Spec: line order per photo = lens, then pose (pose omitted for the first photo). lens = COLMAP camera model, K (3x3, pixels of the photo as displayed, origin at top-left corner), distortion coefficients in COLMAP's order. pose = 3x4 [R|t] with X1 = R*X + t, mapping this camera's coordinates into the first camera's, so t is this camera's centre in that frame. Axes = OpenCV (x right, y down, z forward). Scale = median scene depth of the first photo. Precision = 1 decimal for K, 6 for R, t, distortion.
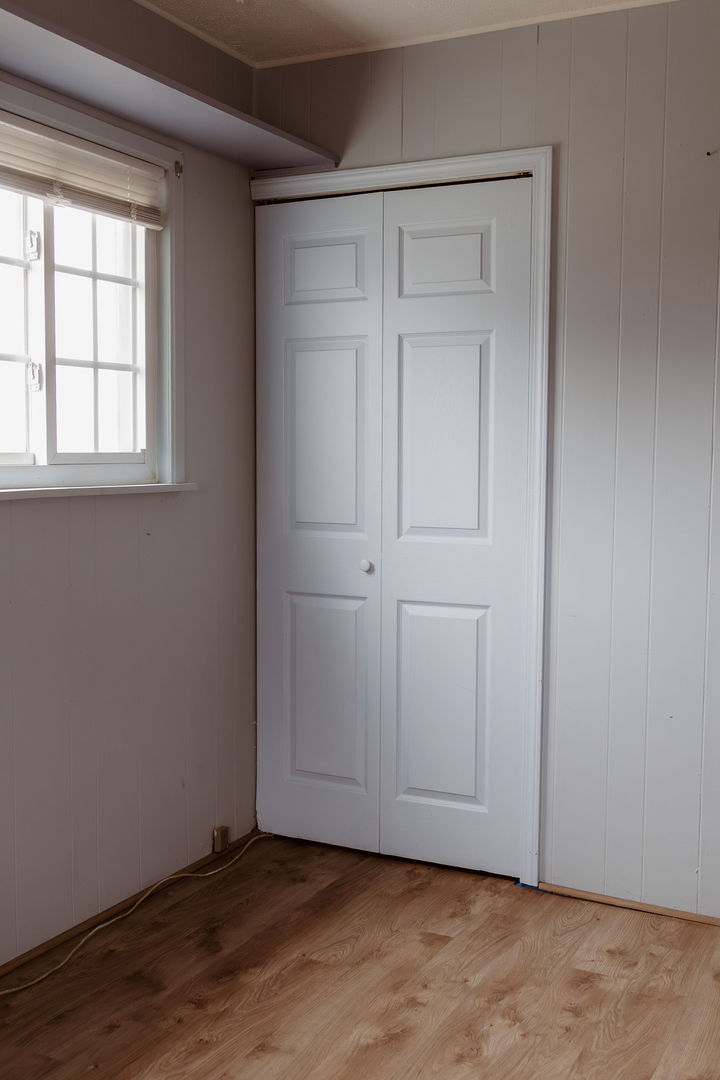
lens RADIAL K [[1178.3, 0, 355.1], [0, 1178.3, 535.1], [0, 0, 1]] dist [0.019975, 0.000000]
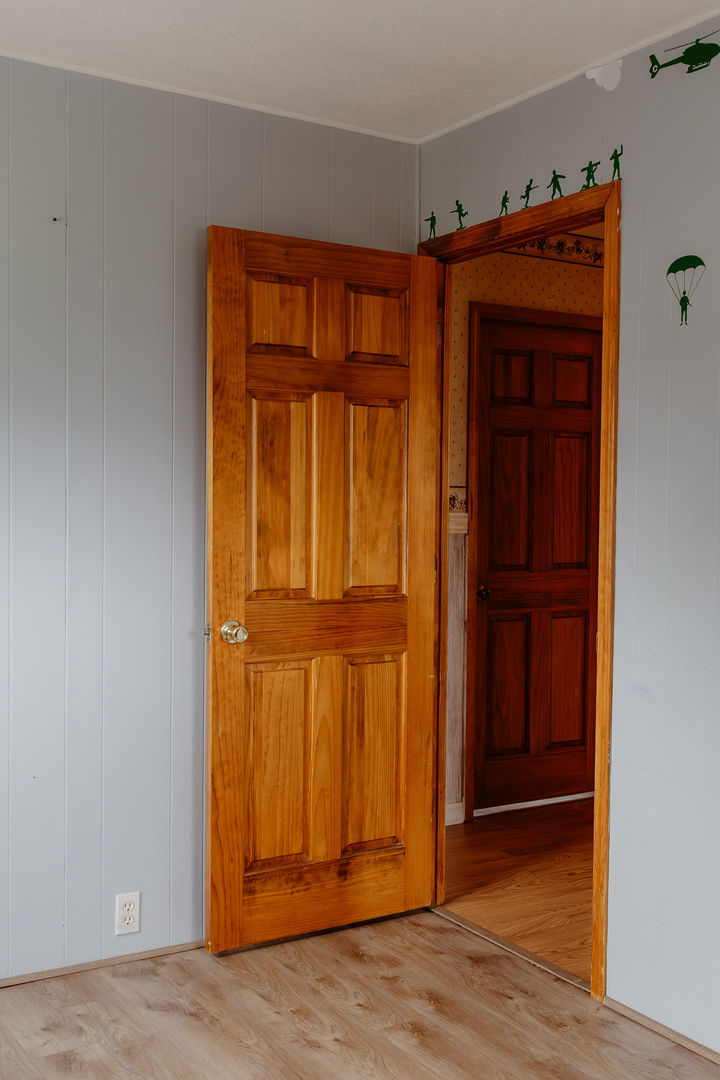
lens RADIAL K [[1178.3, 0, 360.2], [0, 1178.3, 541.9], [0, 0, 1]] dist [0.019975, 0.000000]
pose [[0.513816, -0.029315, 0.857400, -0.450376], [0.058575, 0.998283, -0.000971, -0.026042], [-0.855899, 0.050721, 0.514650, 0.257781]]
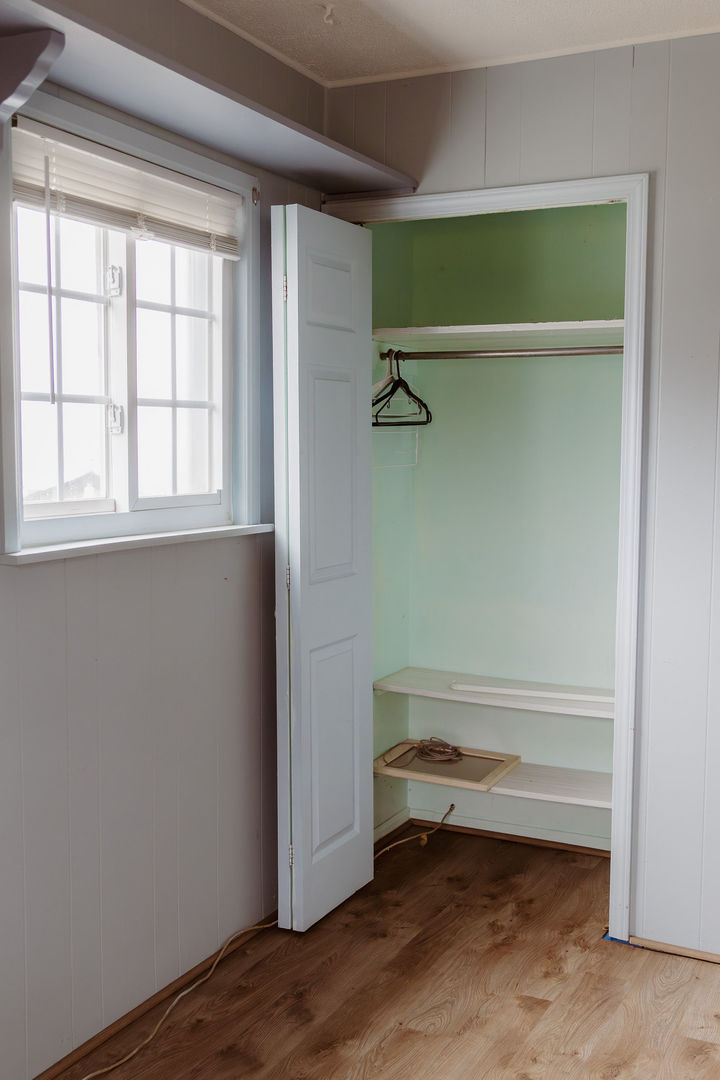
lens RADIAL K [[1178.3, 0, 364.6], [0, 1178.3, 542.5], [0, 0, 1]] dist [0.019975, 0.000000]
pose [[0.999851, -0.002752, 0.017050, -0.083903], [0.002586, 0.999949, 0.009758, -0.041742], [-0.017076, -0.009713, 0.999807, 0.044630]]
